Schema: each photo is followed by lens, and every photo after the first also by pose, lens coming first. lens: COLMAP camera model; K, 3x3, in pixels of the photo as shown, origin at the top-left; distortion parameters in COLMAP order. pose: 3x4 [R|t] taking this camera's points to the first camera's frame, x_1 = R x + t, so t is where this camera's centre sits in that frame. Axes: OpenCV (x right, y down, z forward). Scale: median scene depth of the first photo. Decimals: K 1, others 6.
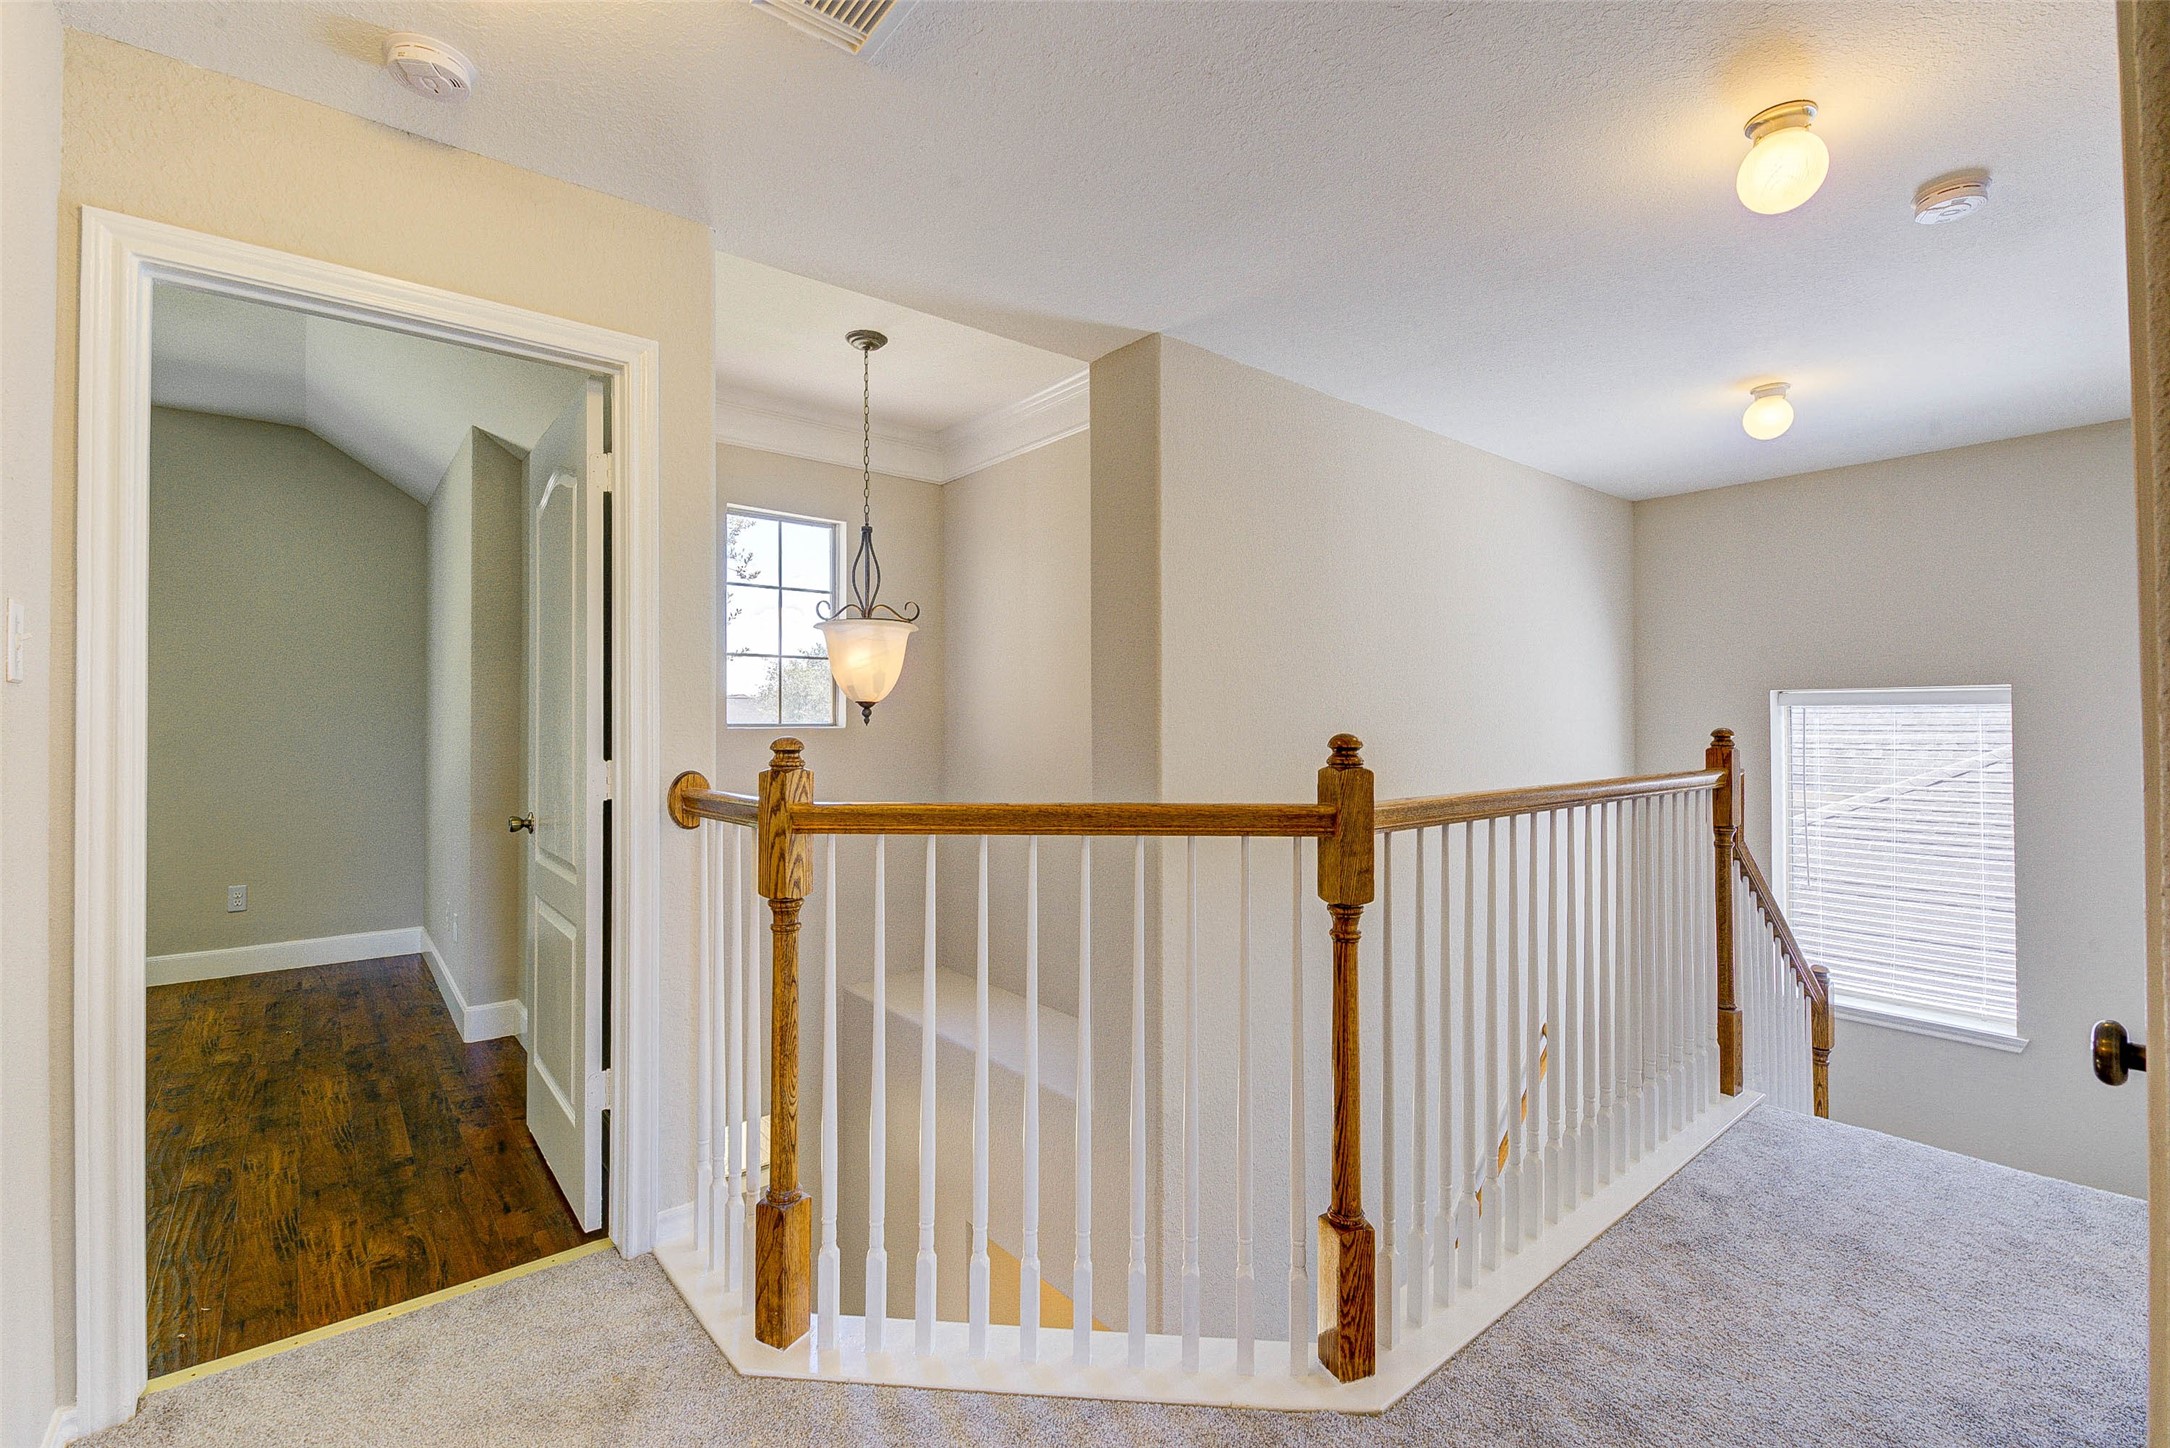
lens RADIAL K [[952.7, 0, 1073.6], [0, 952.7, 712.3], [0, 0, 1]] dist [-0.002537, -0.004212]
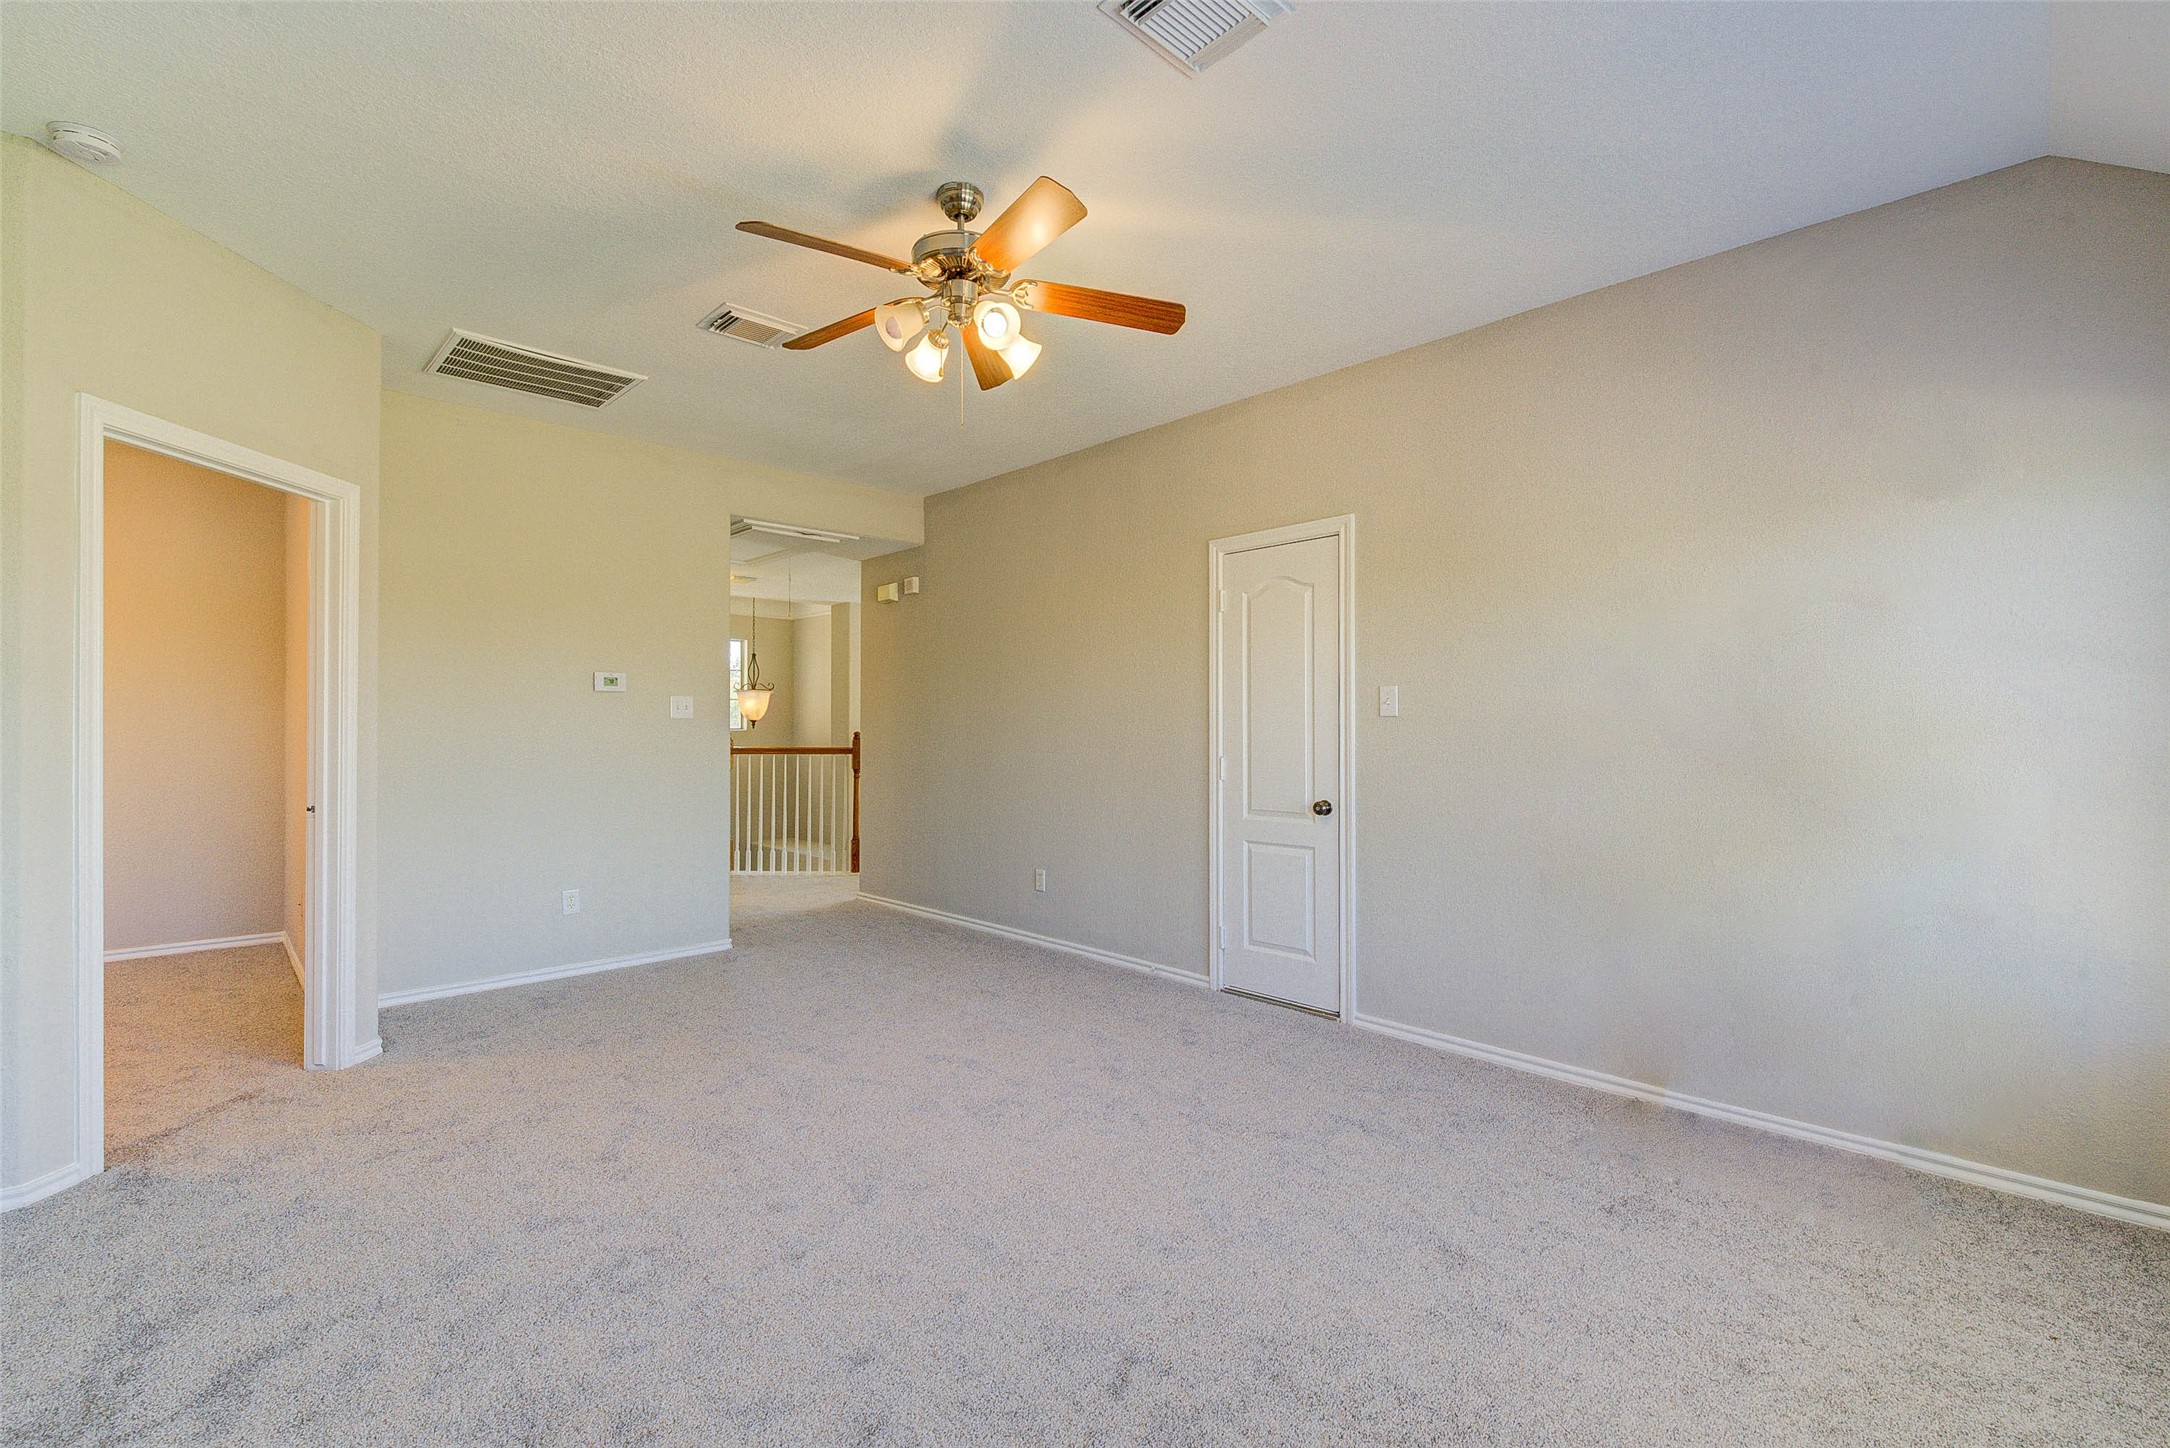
lens RADIAL K [[952.7, 0, 1073.6], [0, 952.7, 712.3], [0, 0, 1]] dist [-0.002537, -0.004212]
pose [[0.996495, 0.004058, 0.083556, 0.448927], [-0.003691, 0.999983, -0.004539, -0.025022], [-0.083573, 0.004215, 0.996493, -1.716026]]
